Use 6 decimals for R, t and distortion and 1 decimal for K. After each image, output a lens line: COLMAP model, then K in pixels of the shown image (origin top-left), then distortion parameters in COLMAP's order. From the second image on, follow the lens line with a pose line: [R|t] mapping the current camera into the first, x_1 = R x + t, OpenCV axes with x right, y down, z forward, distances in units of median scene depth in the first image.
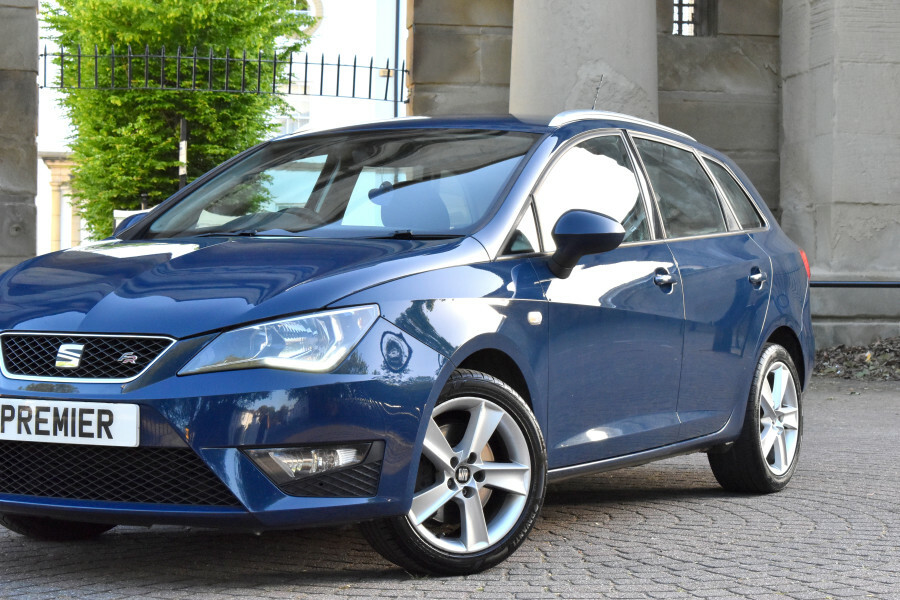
lens RADIAL K [[2042.3, 0, 448.8], [0, 2042.3, 307.2], [0, 0, 1]] dist [0.065703, 0.153989]
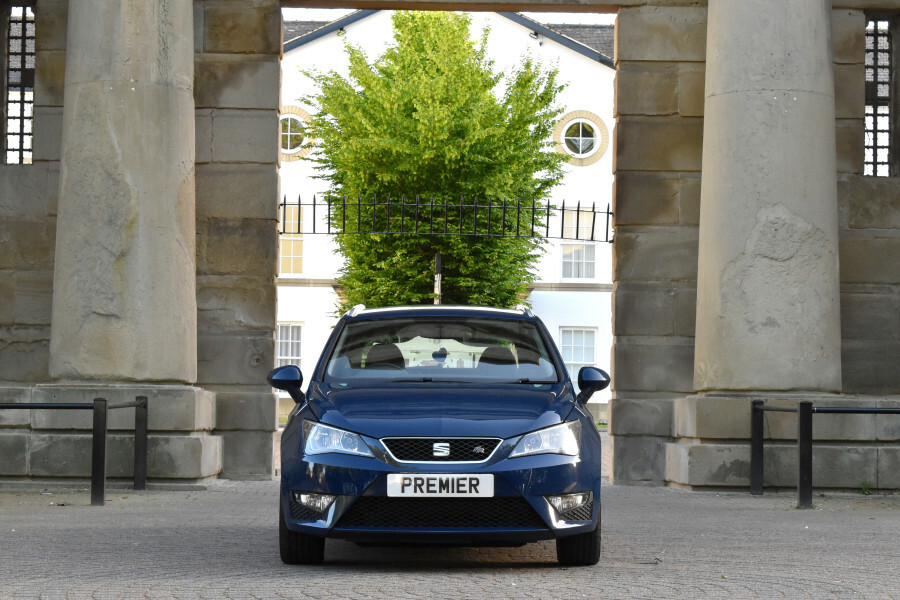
lens RADIAL K [[2150.0, 0, 432.7], [0, 2150.0, 301.1], [0, 0, 1]] dist [0.036681, 0.240143]
pose [[0.986478, -0.006075, -0.163780, 0.074865], [-0.004083, 0.998092, -0.061613, 0.001435], [0.163841, 0.061448, 0.984571, -0.138440]]
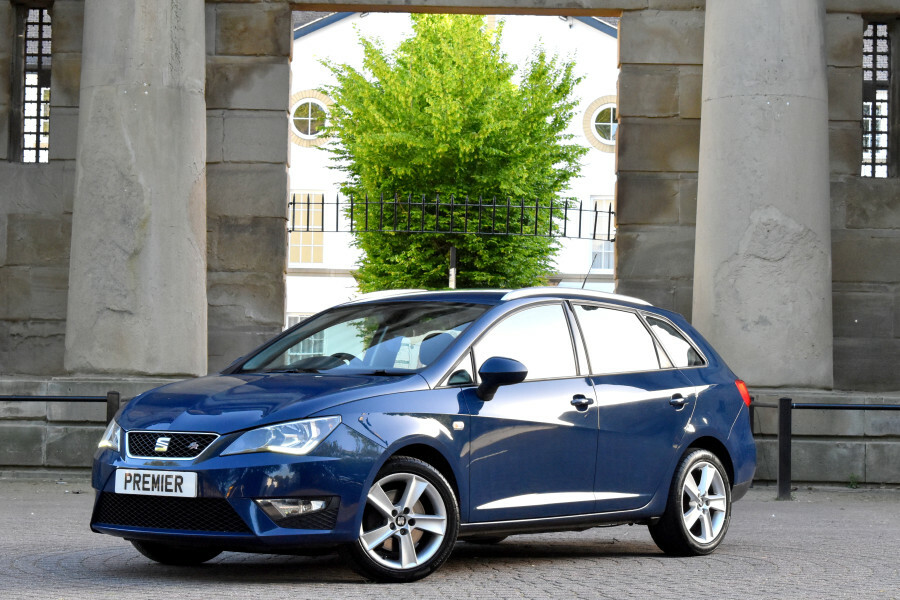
lens RADIAL K [[2306.6, 0, 429.1], [0, 2306.6, 295.2], [0, 0, 1]] dist [0.075867, 0.045257]
pose [[0.983428, -0.001860, -0.181291, 0.111717], [-0.008882, 0.998252, -0.058425, 0.002950], [0.181083, 0.059067, 0.981692, -0.250172]]
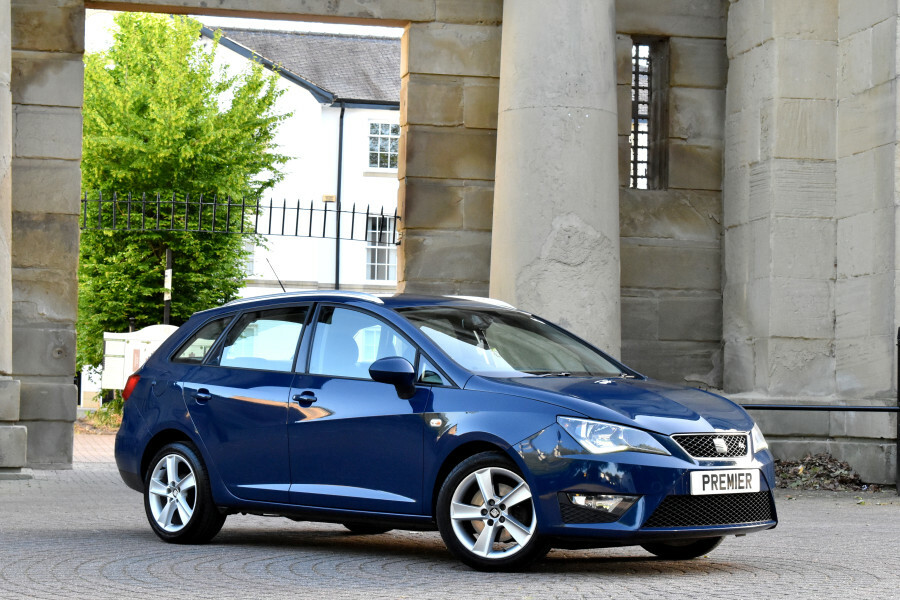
lens RADIAL K [[2095.7, 0, 426.0], [0, 2095.7, 303.6], [0, 0, 1]] dist [0.045769, 0.339314]
pose [[0.999438, 0.010862, 0.031717, -0.043398], [-0.008987, 0.998237, -0.058675, 0.001671], [-0.032298, 0.058357, 0.997773, -0.175070]]
